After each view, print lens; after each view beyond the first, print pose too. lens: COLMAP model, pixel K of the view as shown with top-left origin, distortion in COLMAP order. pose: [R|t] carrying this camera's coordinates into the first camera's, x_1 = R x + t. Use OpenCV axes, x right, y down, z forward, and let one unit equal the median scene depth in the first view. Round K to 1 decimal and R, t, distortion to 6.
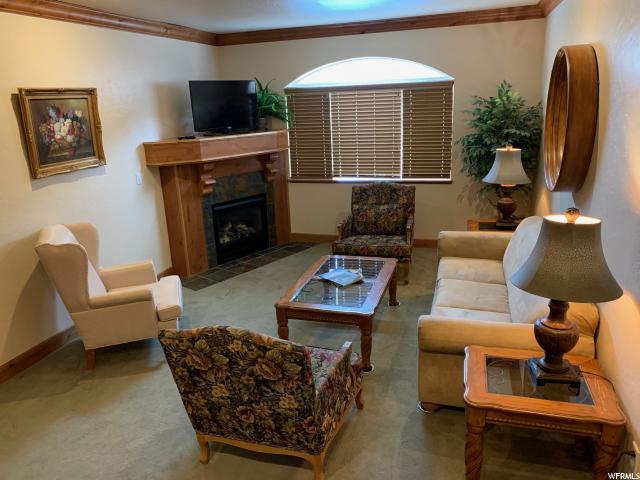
lens RADIAL K [[484.7, 0, 320.0], [0, 484.7, 240.0], [0, 0, 1]] dist [0.077458, -0.114949]
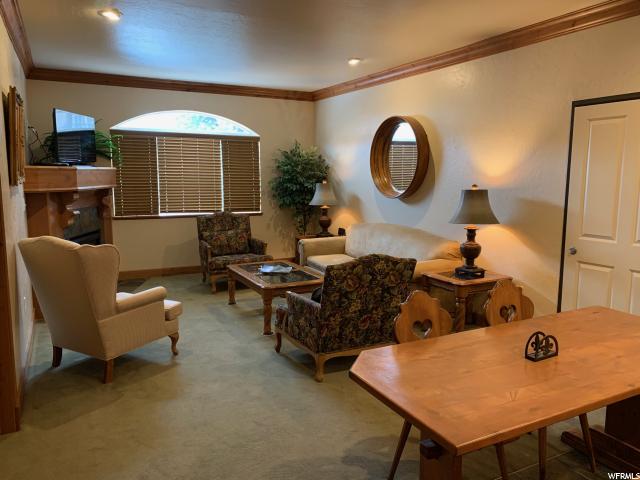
lens RADIAL K [[491.1, 0, 320.0], [0, 491.1, 240.0], [0, 0, 1]] dist [0.068508, -0.085846]
pose [[0.704510, -0.047787, 0.708084, -0.563701], [0.161487, 0.982352, -0.094376, 0.100230], [-0.691077, 0.180835, 0.699794, -0.001167]]
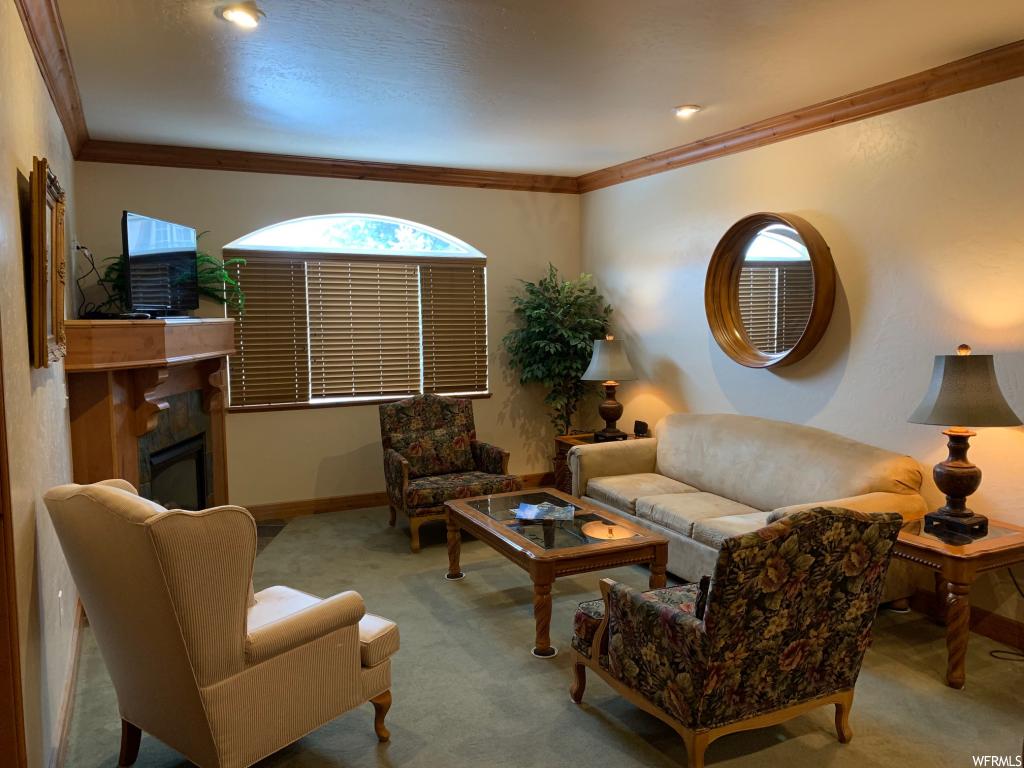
lens RADIAL K [[775.5, 0, 512.0], [0, 775.5, 384.0], [0, 0, 1]] dist [0.077458, -0.114949]
pose [[0.723347, -0.023668, 0.690079, -0.506834], [0.169739, 0.974839, -0.144487, 0.035911], [-0.669297, 0.221648, 0.709164, 0.176819]]
